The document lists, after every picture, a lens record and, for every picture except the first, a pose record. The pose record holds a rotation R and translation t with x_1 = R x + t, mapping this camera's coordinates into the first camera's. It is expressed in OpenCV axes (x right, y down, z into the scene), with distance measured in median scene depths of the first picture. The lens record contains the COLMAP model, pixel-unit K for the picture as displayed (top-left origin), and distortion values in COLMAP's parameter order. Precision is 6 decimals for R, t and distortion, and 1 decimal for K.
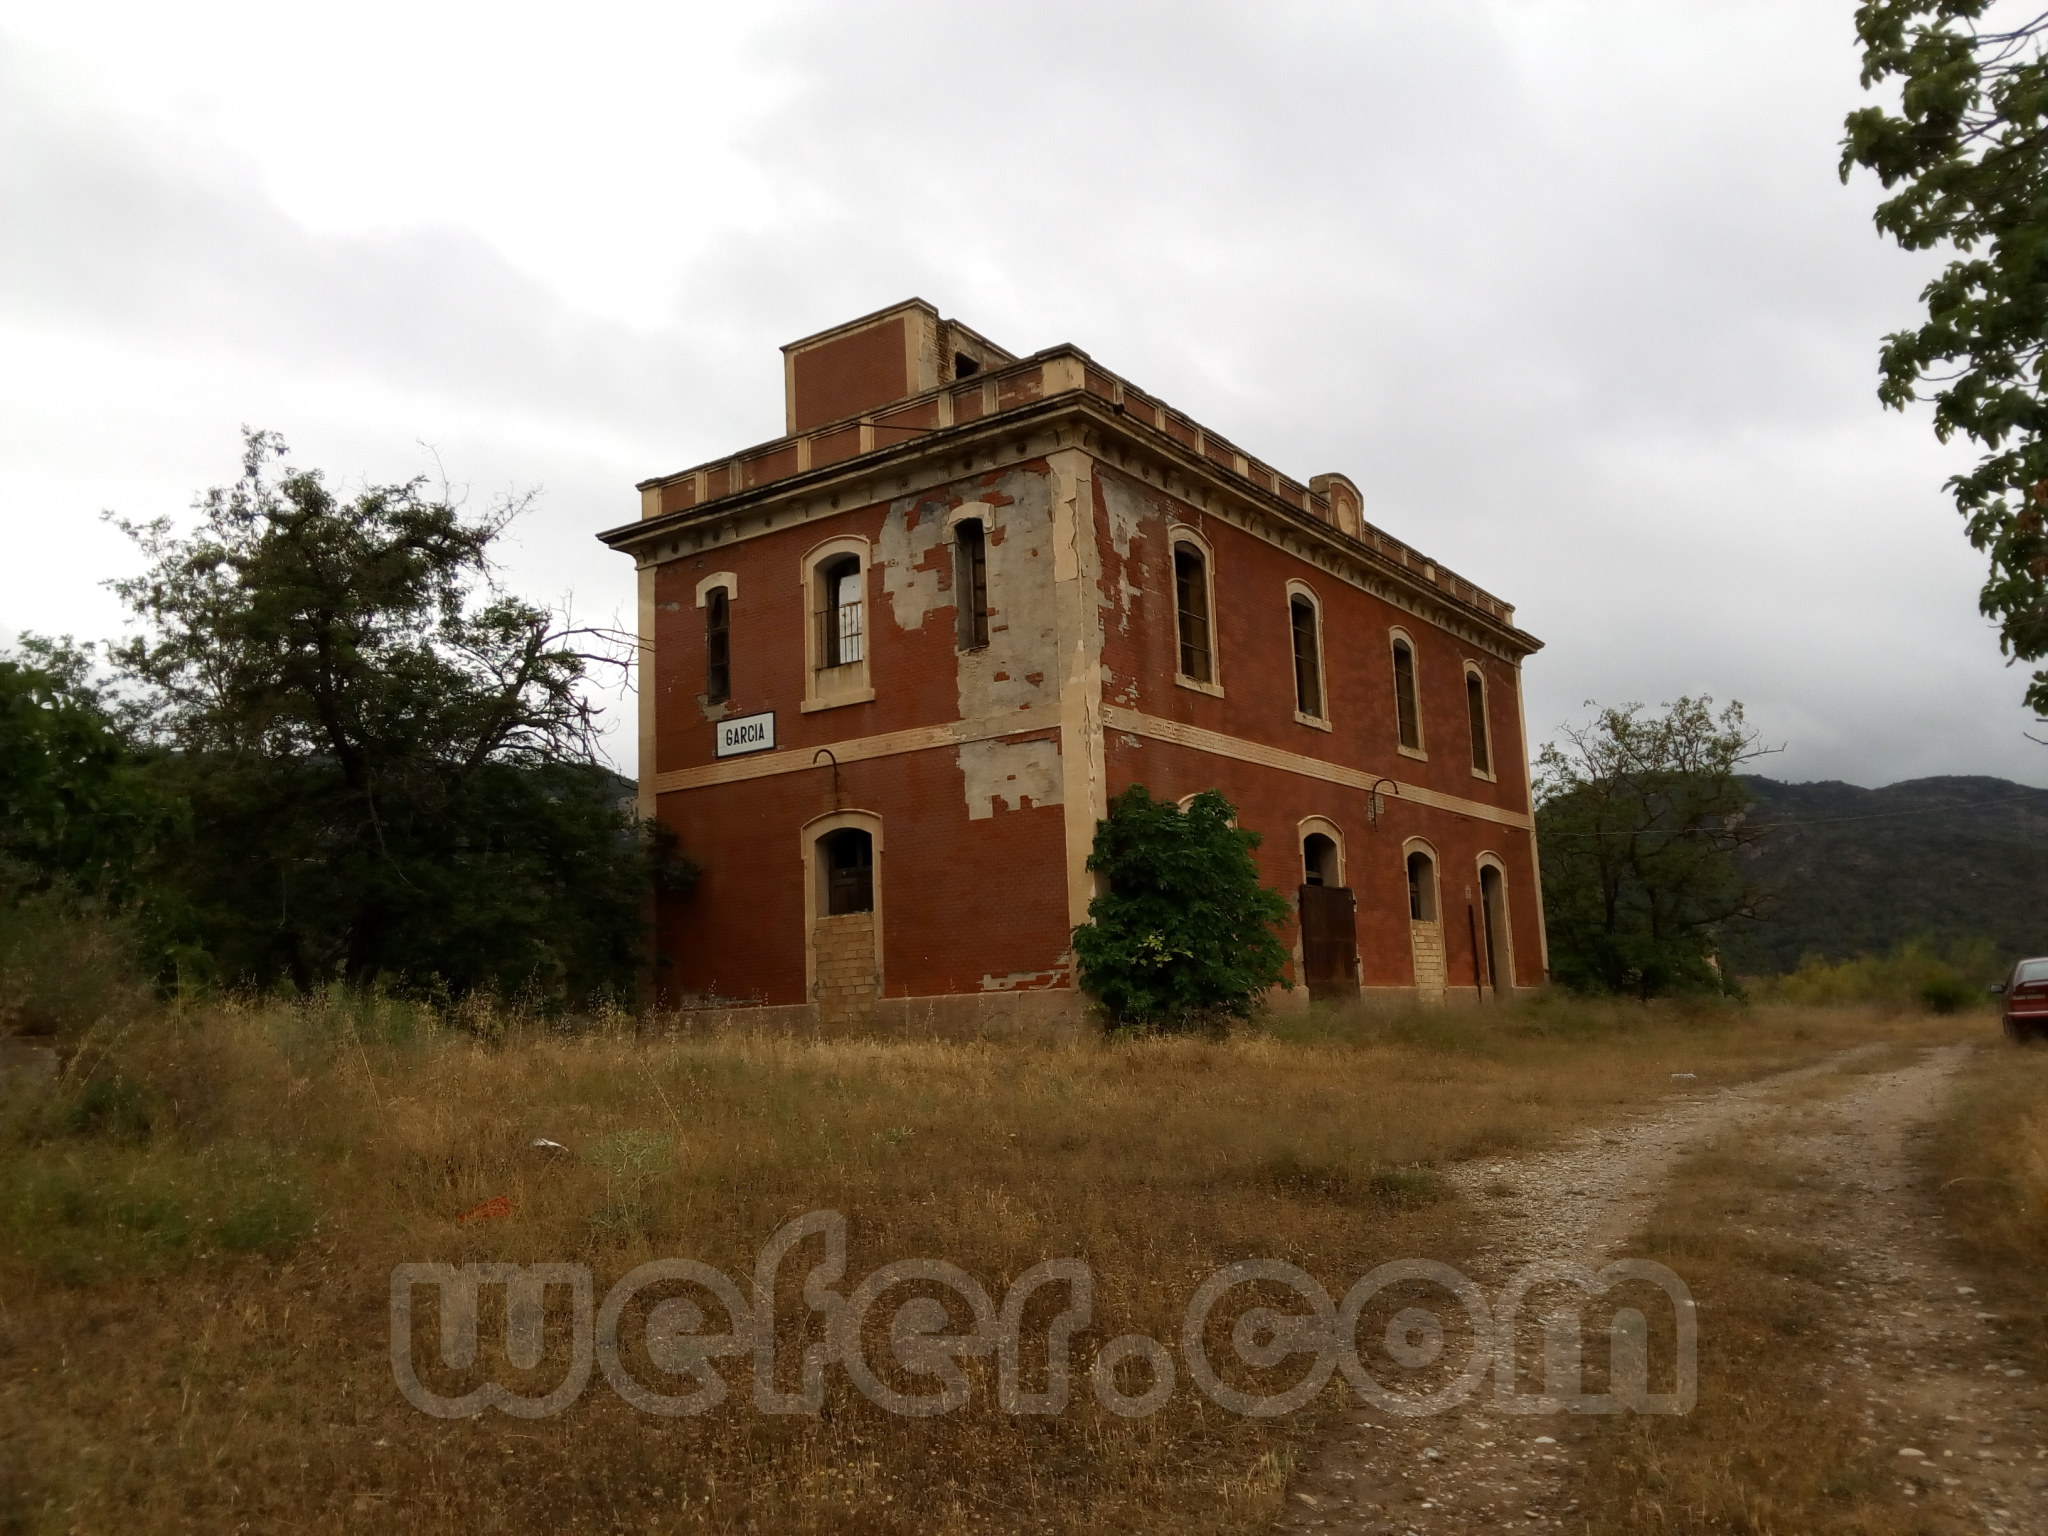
lens RADIAL K [[1602.6, 0, 1031.5], [0, 1602.6, 770.1], [0, 0, 1]] dist [0.091690, -0.155703]
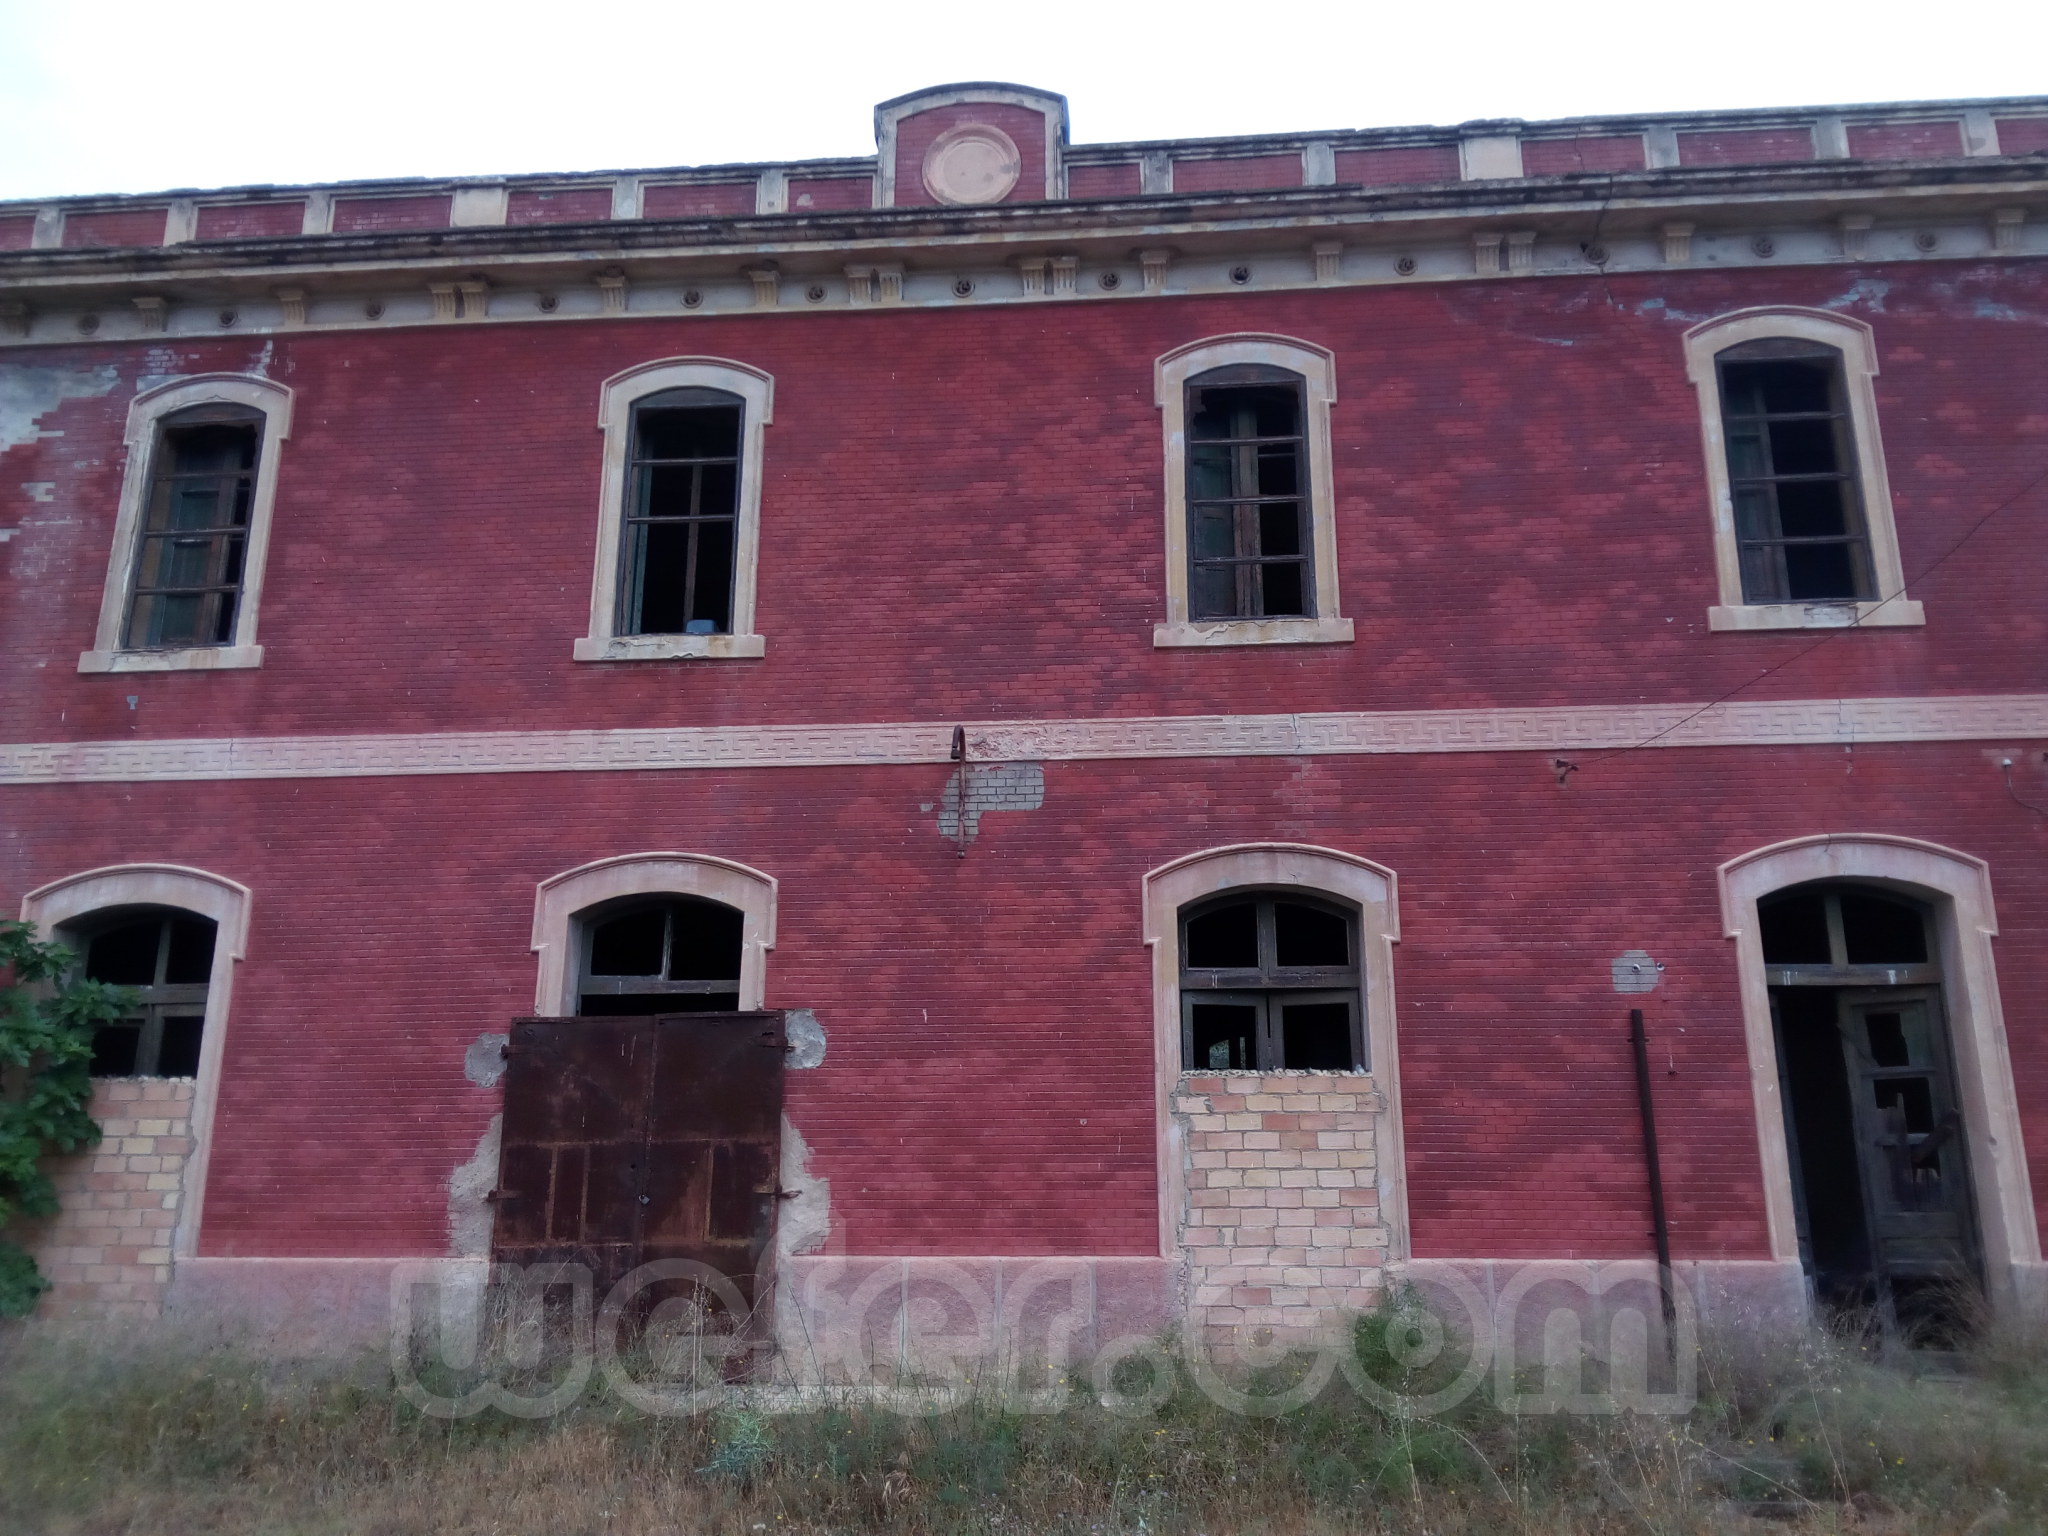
lens RADIAL K [[1602.6, 0, 1031.5], [0, 1602.6, 770.1], [0, 0, 1]] dist [0.091690, -0.155703]
pose [[0.498858, -0.193956, -0.844702, 0.688233], [0.118536, 0.980747, -0.155189, 0.098327], [0.858540, -0.022710, 0.512244, 0.980470]]
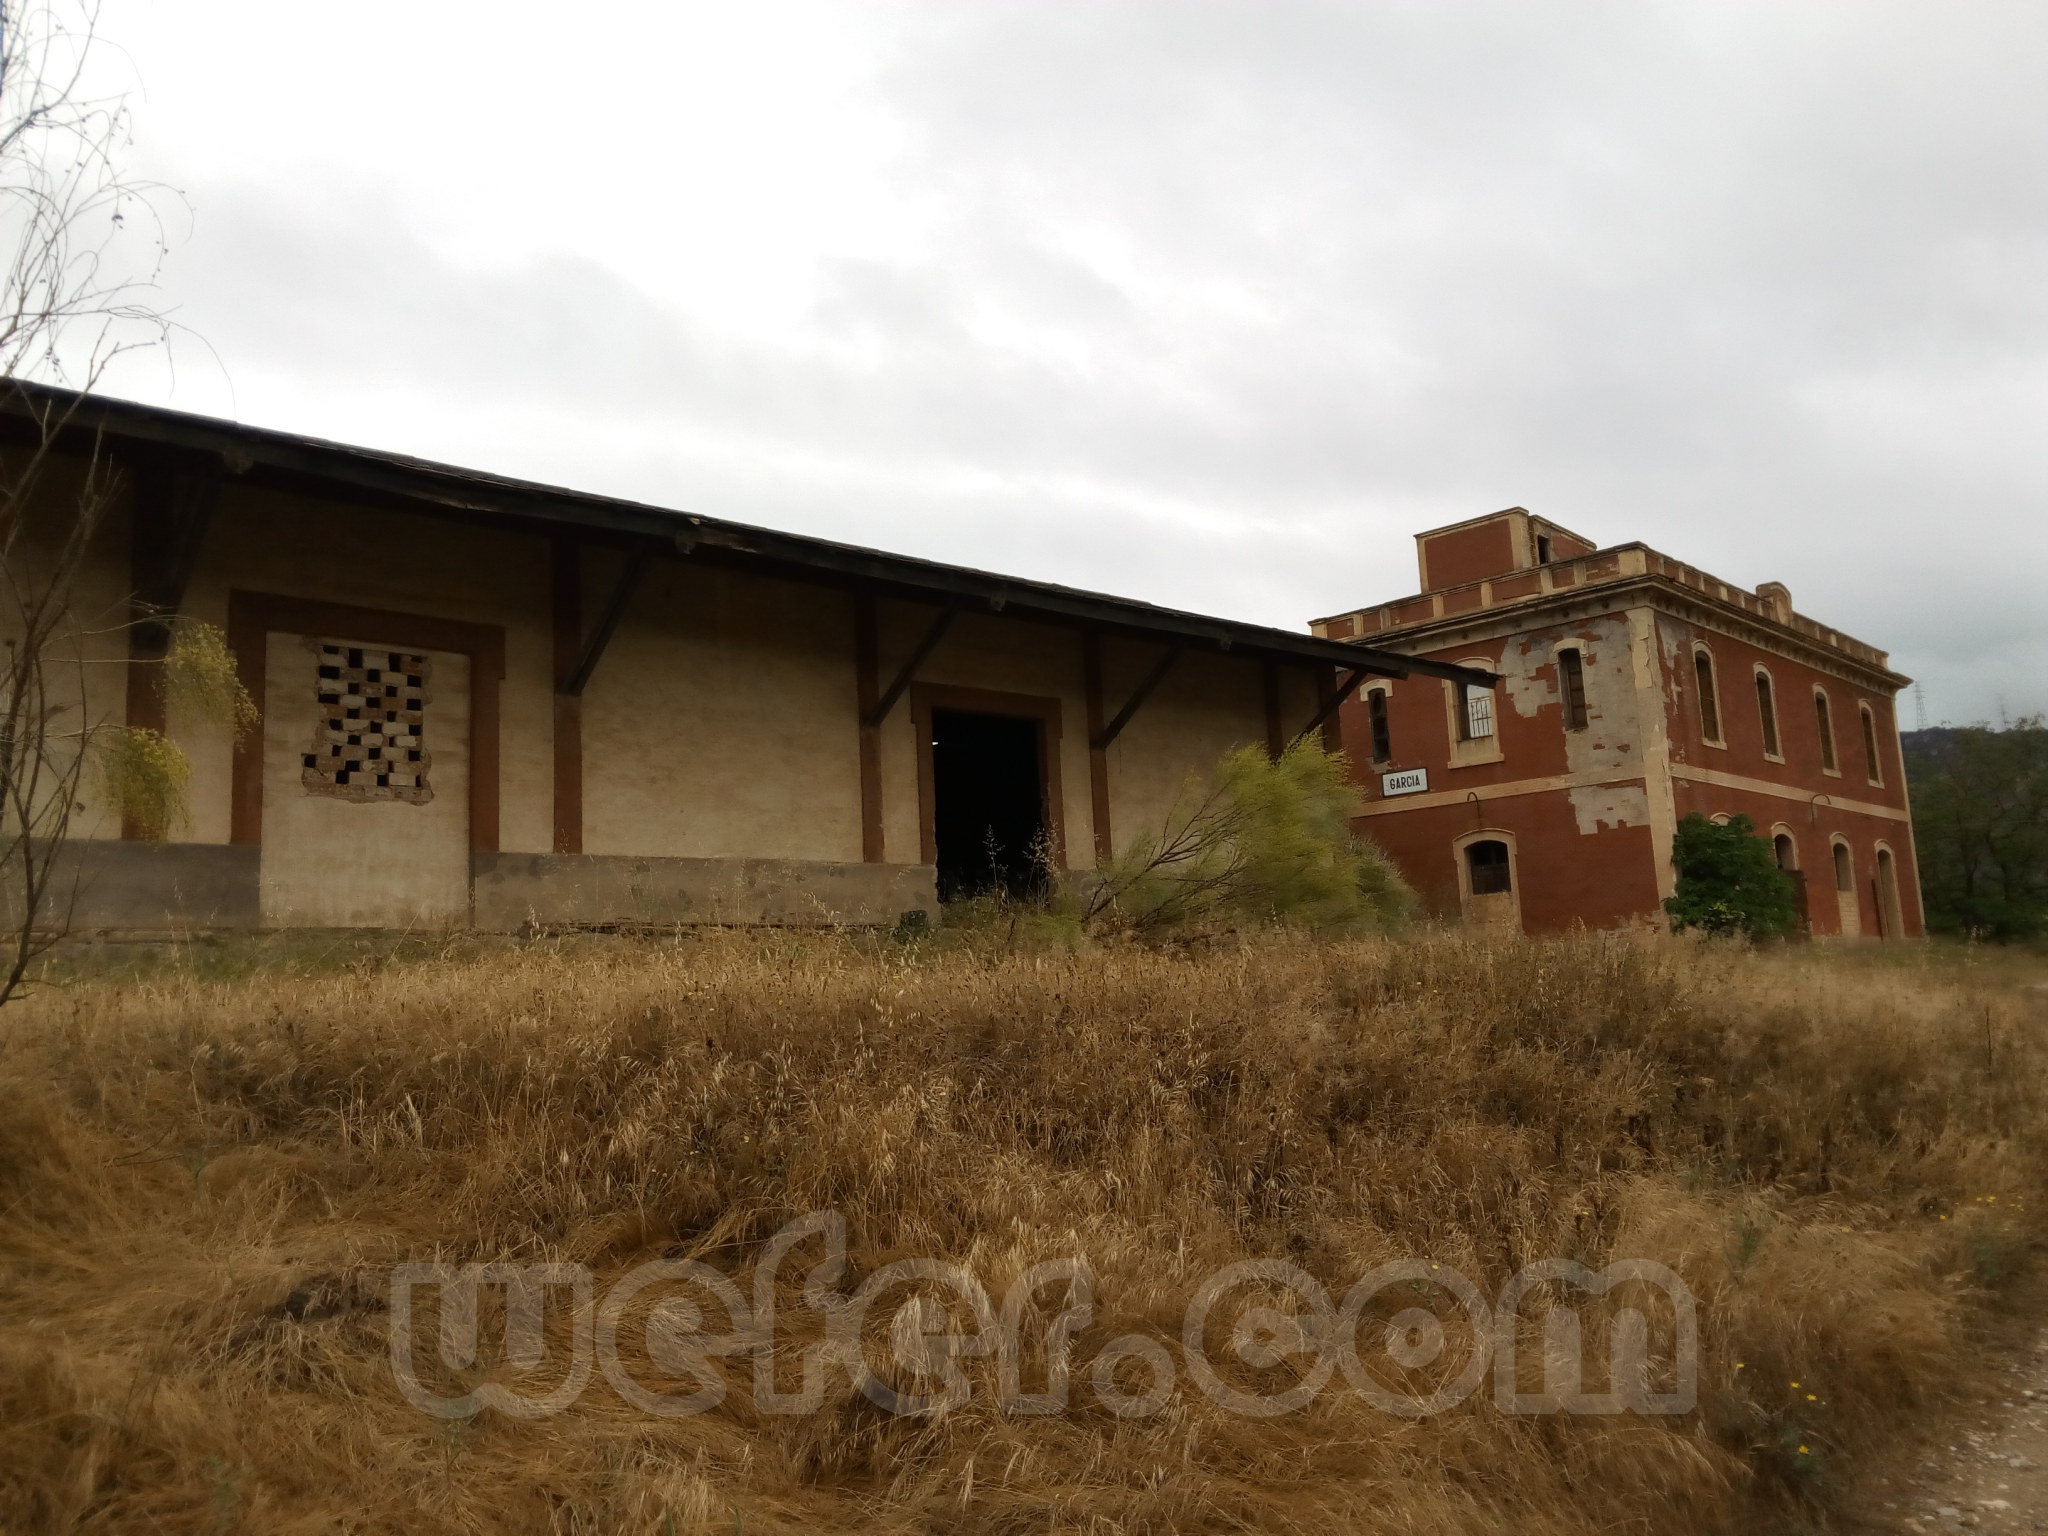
lens RADIAL K [[1602.6, 0, 1031.5], [0, 1602.6, 770.1], [0, 0, 1]] dist [0.091690, -0.155703]
pose [[0.989674, -0.031254, -0.139890, -0.336953], [0.032866, 0.999417, 0.009230, -0.064185], [0.139520, -0.013732, 0.990124, -0.662948]]
